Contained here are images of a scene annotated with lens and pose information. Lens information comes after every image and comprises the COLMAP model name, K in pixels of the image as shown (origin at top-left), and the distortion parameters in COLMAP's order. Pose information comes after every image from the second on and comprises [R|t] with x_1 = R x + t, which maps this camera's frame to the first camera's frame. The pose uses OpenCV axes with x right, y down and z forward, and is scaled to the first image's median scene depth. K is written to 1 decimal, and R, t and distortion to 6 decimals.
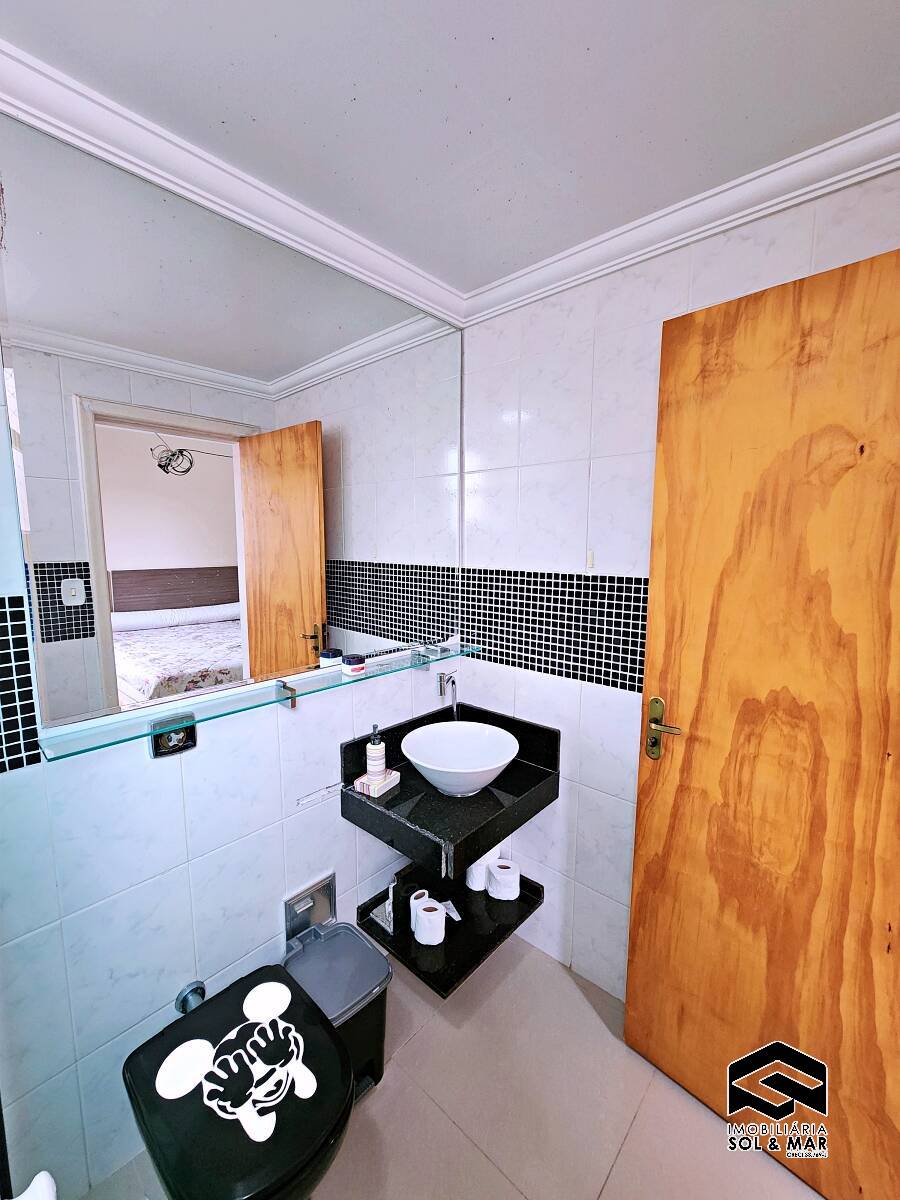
lens RADIAL K [[492.3, 0, 444.4], [0, 492.3, 600.7], [0, 0, 1]] dist [-0.001907, 0.000609]
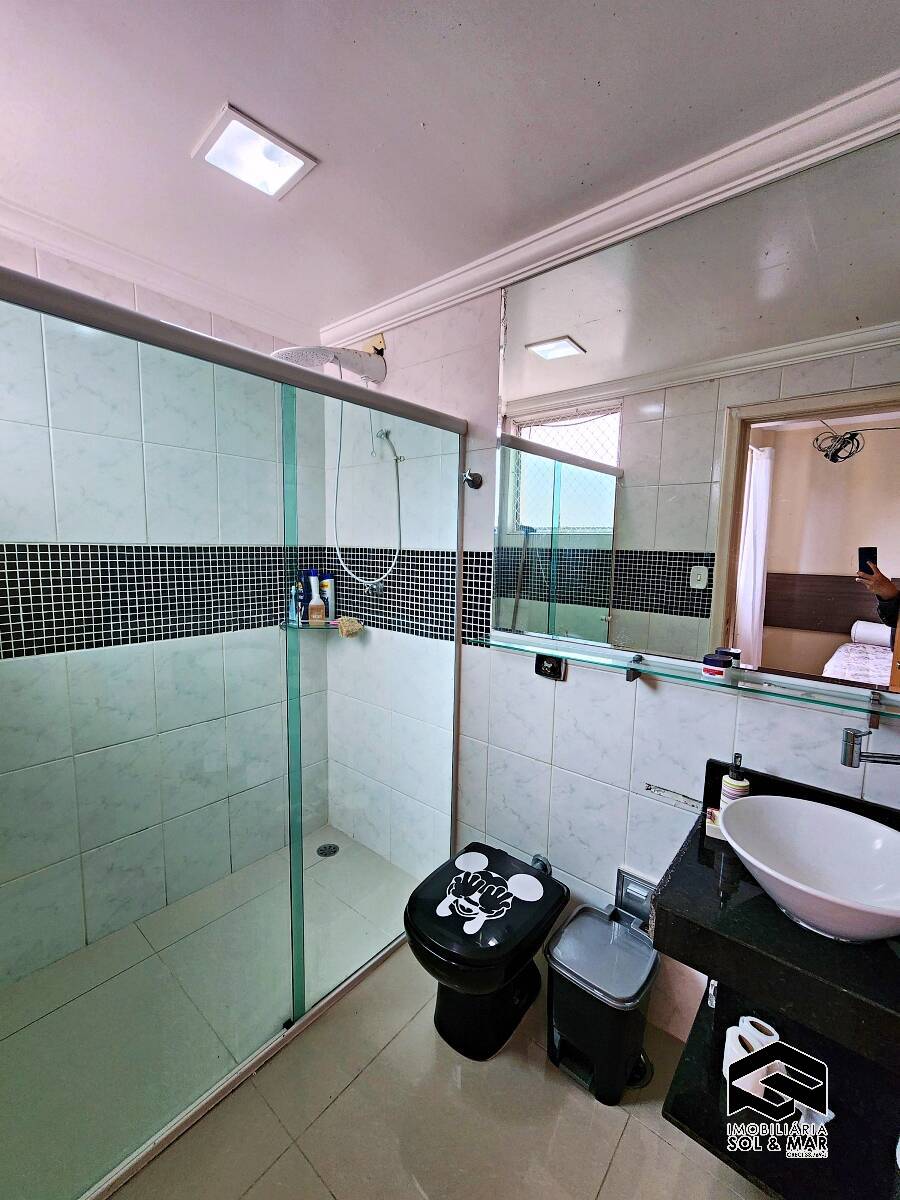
lens RADIAL K [[492.3, 0, 440.5], [0, 492.3, 600.6], [0, 0, 1]] dist [-0.001907, 0.000609]
pose [[0.037798, 0.115251, -0.992617, 0.526307], [-0.143265, 0.983690, 0.108759, -0.002926], [0.988962, 0.138097, 0.053693, 0.415338]]
